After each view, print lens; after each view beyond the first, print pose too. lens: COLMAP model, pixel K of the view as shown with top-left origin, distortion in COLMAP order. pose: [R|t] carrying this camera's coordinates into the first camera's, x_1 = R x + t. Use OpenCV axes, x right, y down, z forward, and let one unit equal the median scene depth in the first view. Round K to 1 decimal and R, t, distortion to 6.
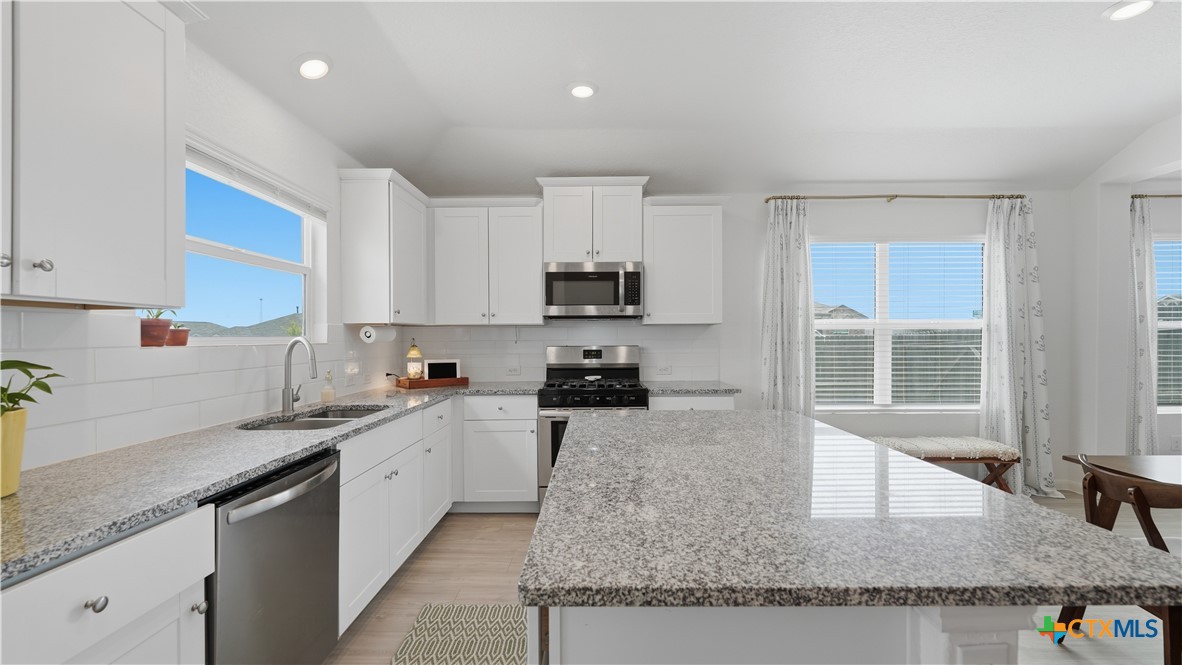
lens RADIAL K [[481.5, 0, 588.6], [0, 481.5, 335.2], [0, 0, 1]] dist [0.001805, -0.000182]
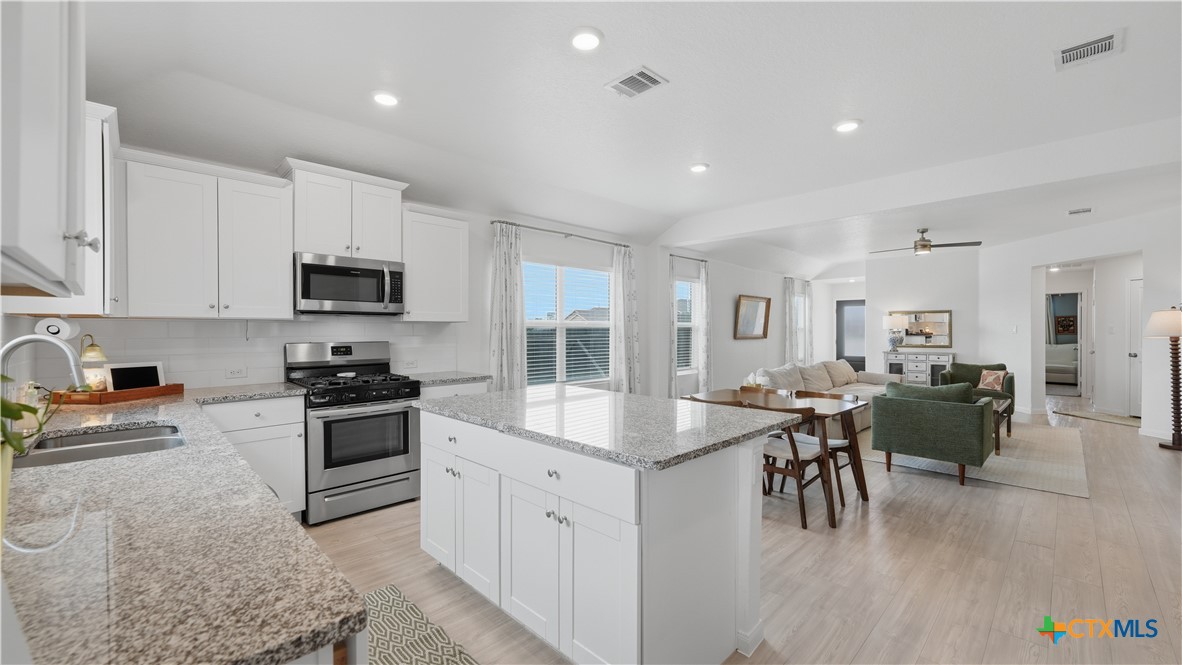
lens RADIAL K [[475.8, 0, 591.0], [0, 475.8, 332.5], [0, 0, 1]] dist [-0.000553, 0.000220]
pose [[0.703015, 0.001172, 0.711175, -0.338937], [-0.005234, 0.999980, 0.003526, -0.003655], [-0.711156, -0.006201, 0.703007, -0.036636]]
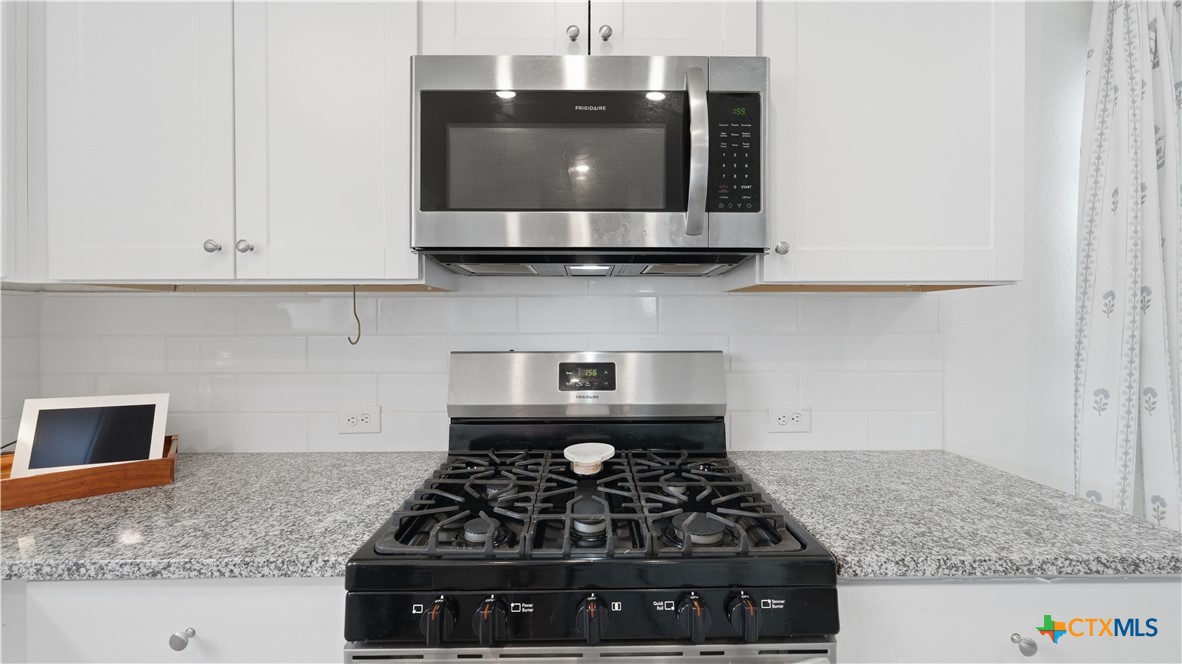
lens RADIAL K [[475.8, 0, 591.0], [0, 475.8, 332.0], [0, 0, 1]] dist [-0.000553, 0.000220]
pose [[0.999645, 0.003498, 0.026395, 0.002048], [-0.003851, 0.999903, 0.013363, 0.004295], [-0.026345, -0.013460, 0.999562, 0.704738]]
